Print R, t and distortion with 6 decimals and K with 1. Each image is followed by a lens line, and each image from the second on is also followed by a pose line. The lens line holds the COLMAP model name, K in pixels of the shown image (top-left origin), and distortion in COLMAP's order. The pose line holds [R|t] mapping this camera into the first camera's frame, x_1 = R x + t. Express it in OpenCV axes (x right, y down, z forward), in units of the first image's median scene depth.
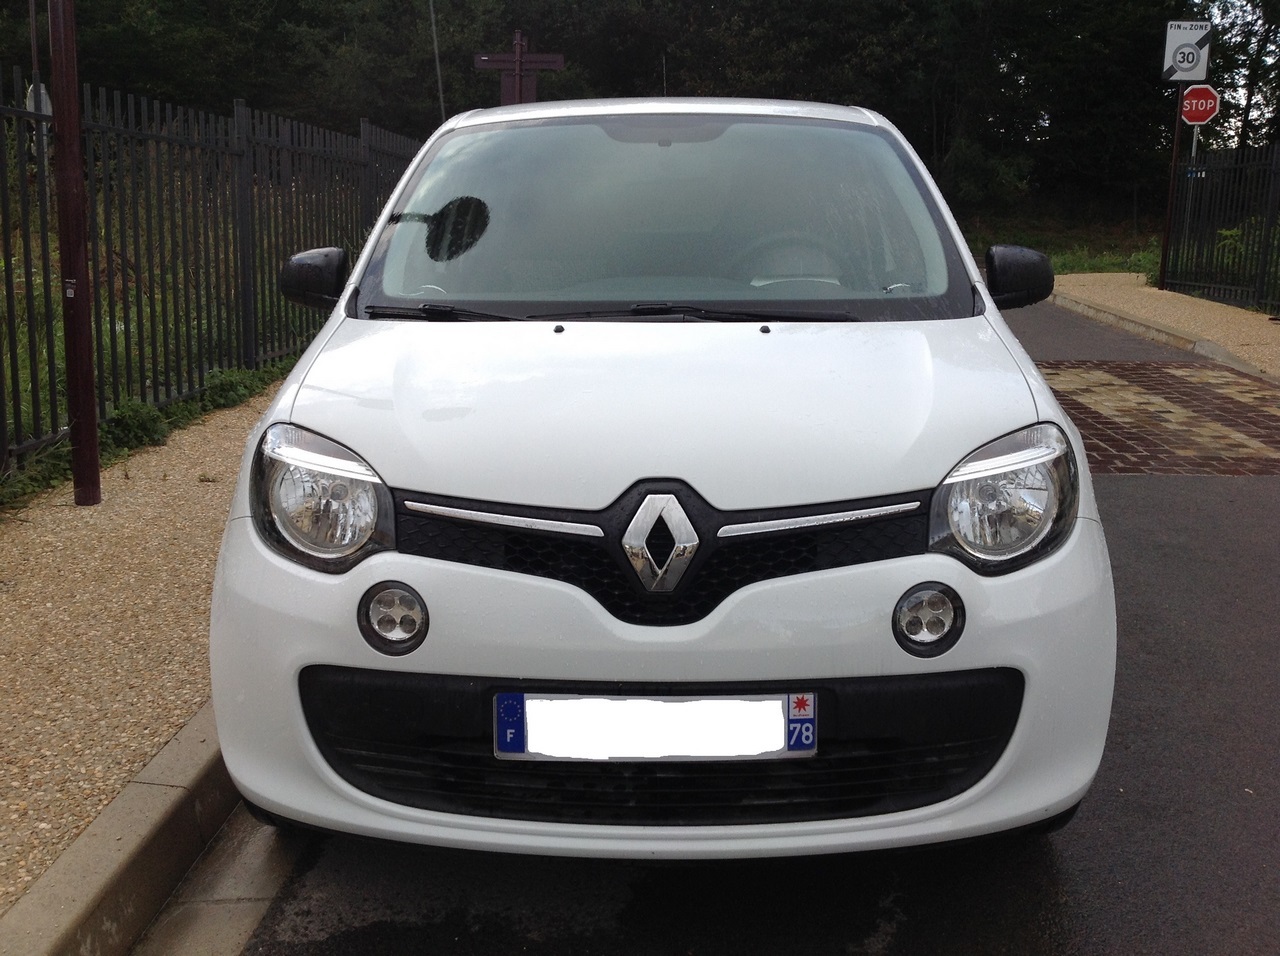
lens RADIAL K [[1267.1, 0, 668.4], [0, 1267.1, 478.9], [0, 0, 1]] dist [0.159946, -0.343299]
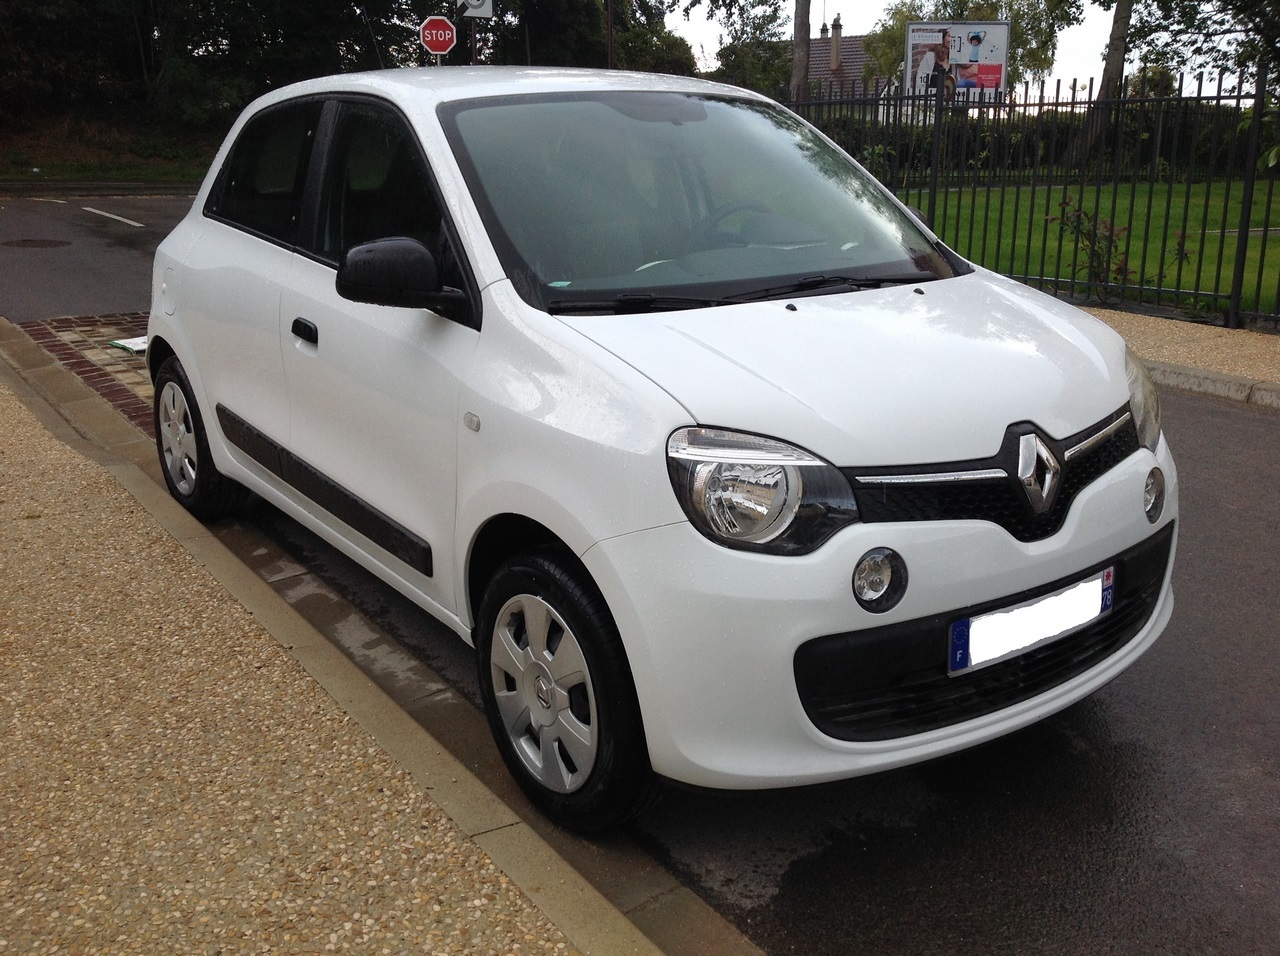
lens RADIAL K [[1324.8, 0, 640.0], [0, 1324.8, 478.0], [0, 0, 1]] dist [-0.000321, -0.022222]
pose [[0.771081, -0.167648, 0.614270, -1.075114], [0.130033, 0.985845, 0.105832, -0.129753], [-0.623318, -0.001729, 0.781967, 0.222347]]
